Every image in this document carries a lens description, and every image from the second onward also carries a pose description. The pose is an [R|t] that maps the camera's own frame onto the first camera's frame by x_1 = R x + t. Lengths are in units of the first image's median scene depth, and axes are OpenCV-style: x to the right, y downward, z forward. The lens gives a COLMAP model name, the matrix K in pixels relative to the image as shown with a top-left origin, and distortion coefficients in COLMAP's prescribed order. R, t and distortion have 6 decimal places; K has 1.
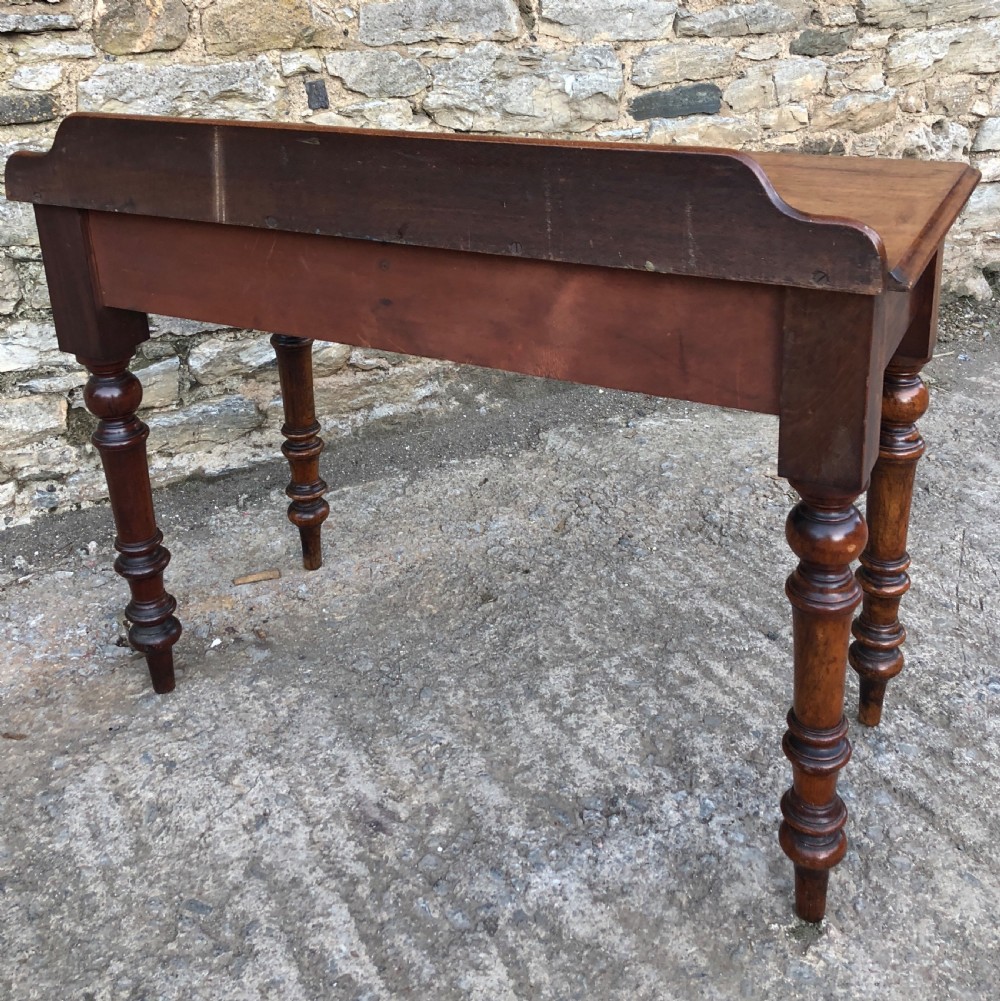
lens RADIAL K [[1128.8, 0, 501.3], [0, 1128.8, 332.1], [0, 0, 1]] dist [0.009512, 0.000000]
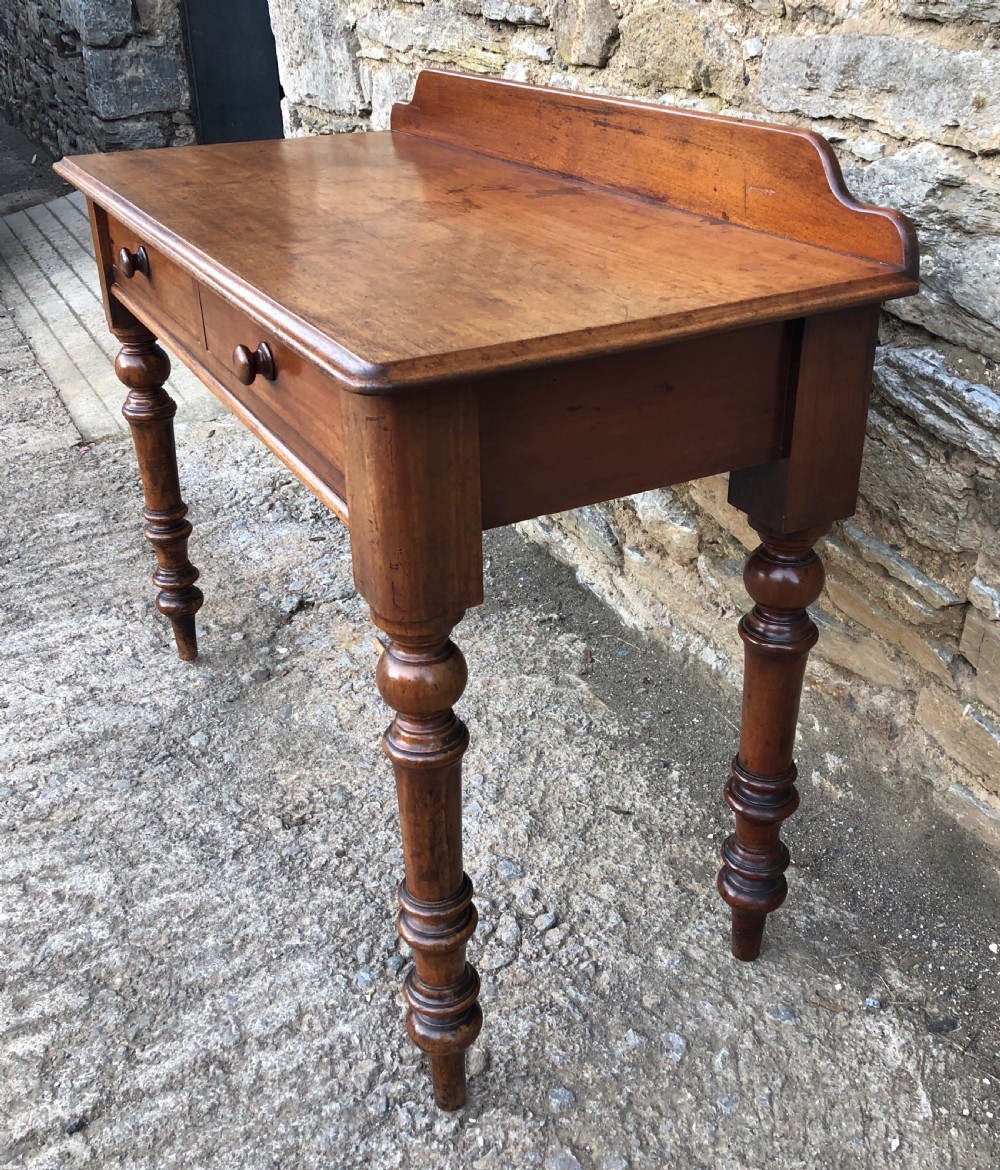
lens RADIAL K [[1182.8, 0, 547.9], [0, 1182.8, 541.2], [0, 0, 1]] dist [0.015518, 0.000000]
pose [[0.007026, 0.479406, -0.877565, 0.555285], [-0.313866, 0.834295, 0.453255, -0.320160], [0.949441, 0.272253, 0.156332, 0.883470]]
